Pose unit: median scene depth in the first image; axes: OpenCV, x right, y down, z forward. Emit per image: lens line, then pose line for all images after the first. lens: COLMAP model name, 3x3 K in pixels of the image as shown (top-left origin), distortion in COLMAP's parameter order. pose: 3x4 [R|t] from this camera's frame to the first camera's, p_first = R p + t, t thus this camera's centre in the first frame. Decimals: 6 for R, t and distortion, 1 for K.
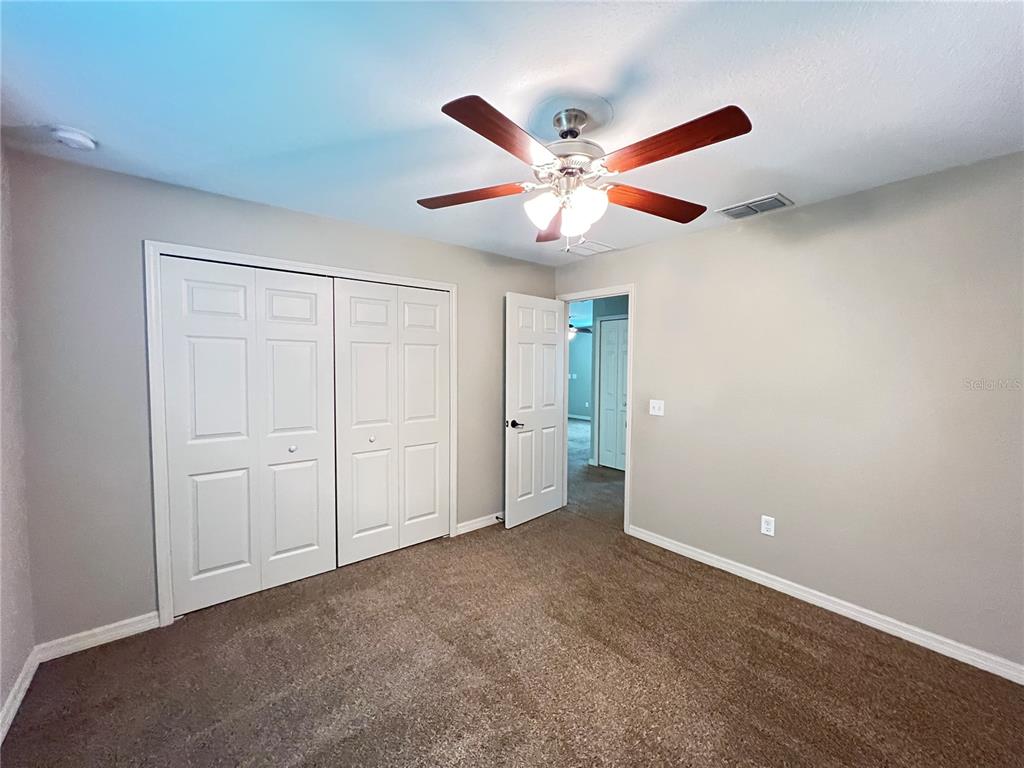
lens RADIAL K [[406.1, 0, 515.3], [0, 406.1, 383.4], [0, 0, 1]] dist [0.006528, -0.000541]
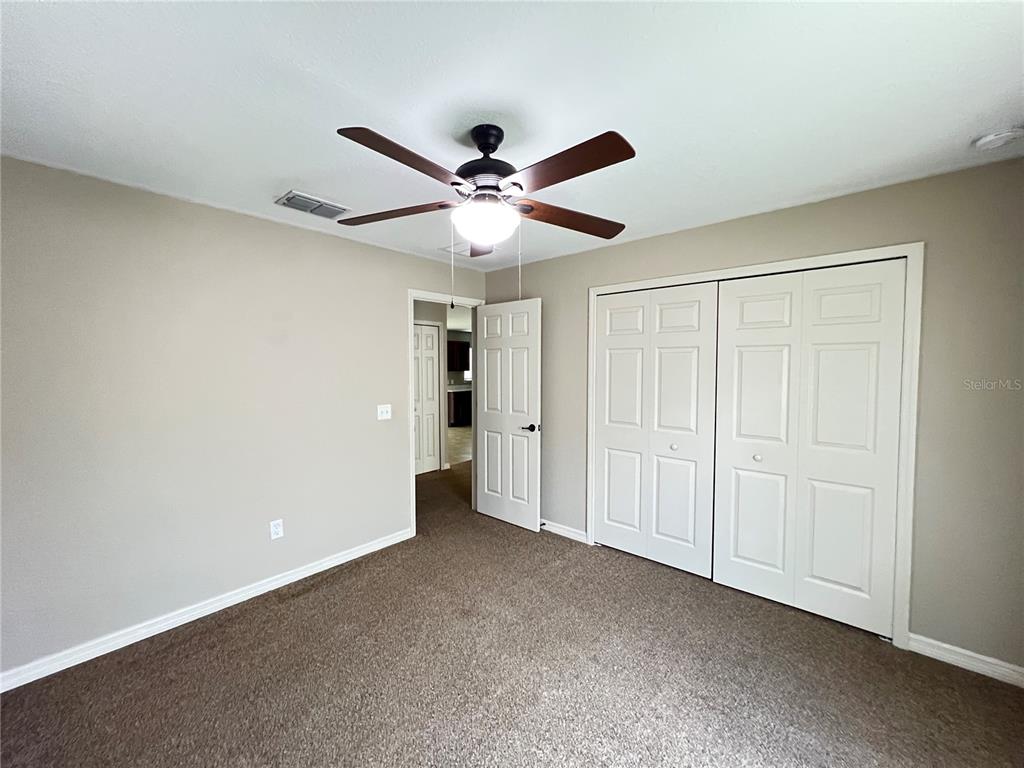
lens RADIAL K [[406.1, 0, 513.4], [0, 406.1, 380.3], [0, 0, 1]] dist [0.006528, -0.000541]
pose [[0.179951, 0.030996, -0.983187, 0.390179], [-0.055641, 0.998224, 0.021287, -0.014811], [0.982101, 0.050875, 0.181356, 0.317358]]
